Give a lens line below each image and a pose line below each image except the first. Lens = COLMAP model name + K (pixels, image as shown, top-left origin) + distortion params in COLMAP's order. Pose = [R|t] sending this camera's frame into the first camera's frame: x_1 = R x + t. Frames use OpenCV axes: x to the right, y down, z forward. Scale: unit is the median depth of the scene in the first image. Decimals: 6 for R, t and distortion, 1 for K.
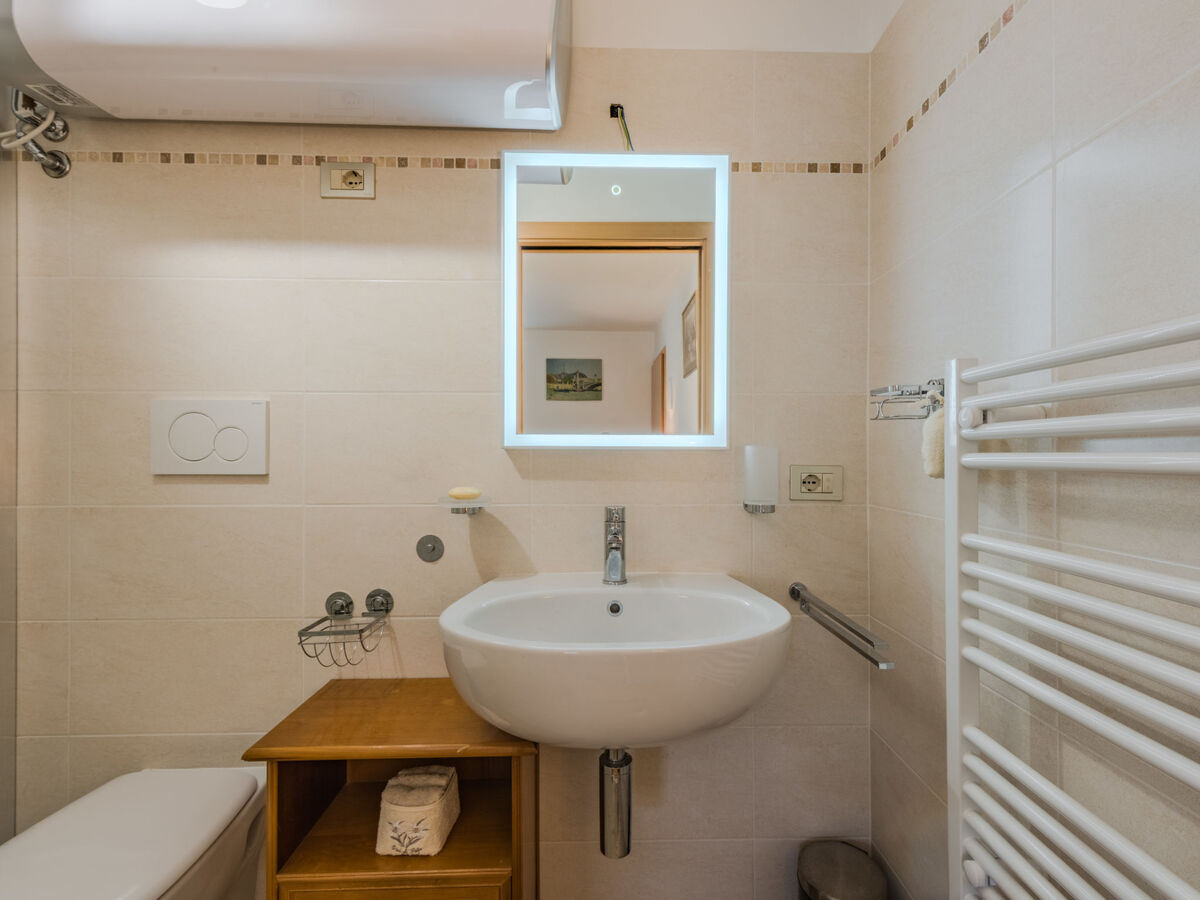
lens RADIAL K [[523.5, 0, 621.3], [0, 523.5, 452.3], [0, 0, 1]] dist [0.011356, -0.004294]
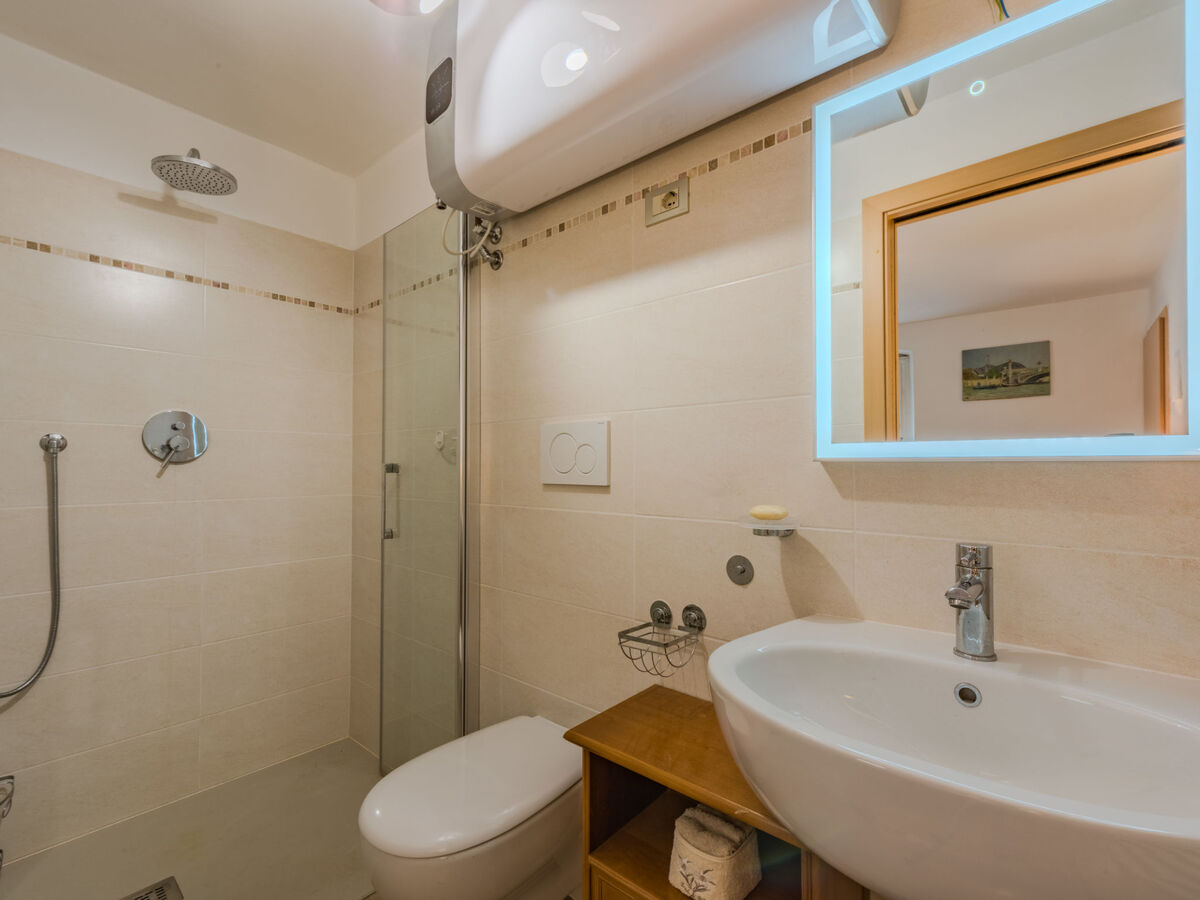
lens RADIAL K [[537.2, 0, 606.1], [0, 537.2, 459.0], [0, 0, 1]] dist [0.018181, -0.010679]
pose [[0.748096, -0.010347, -0.663509, 0.089606], [0.002577, 0.999916, -0.012687, -0.000815], [0.663585, 0.007781, 0.748060, 0.135376]]
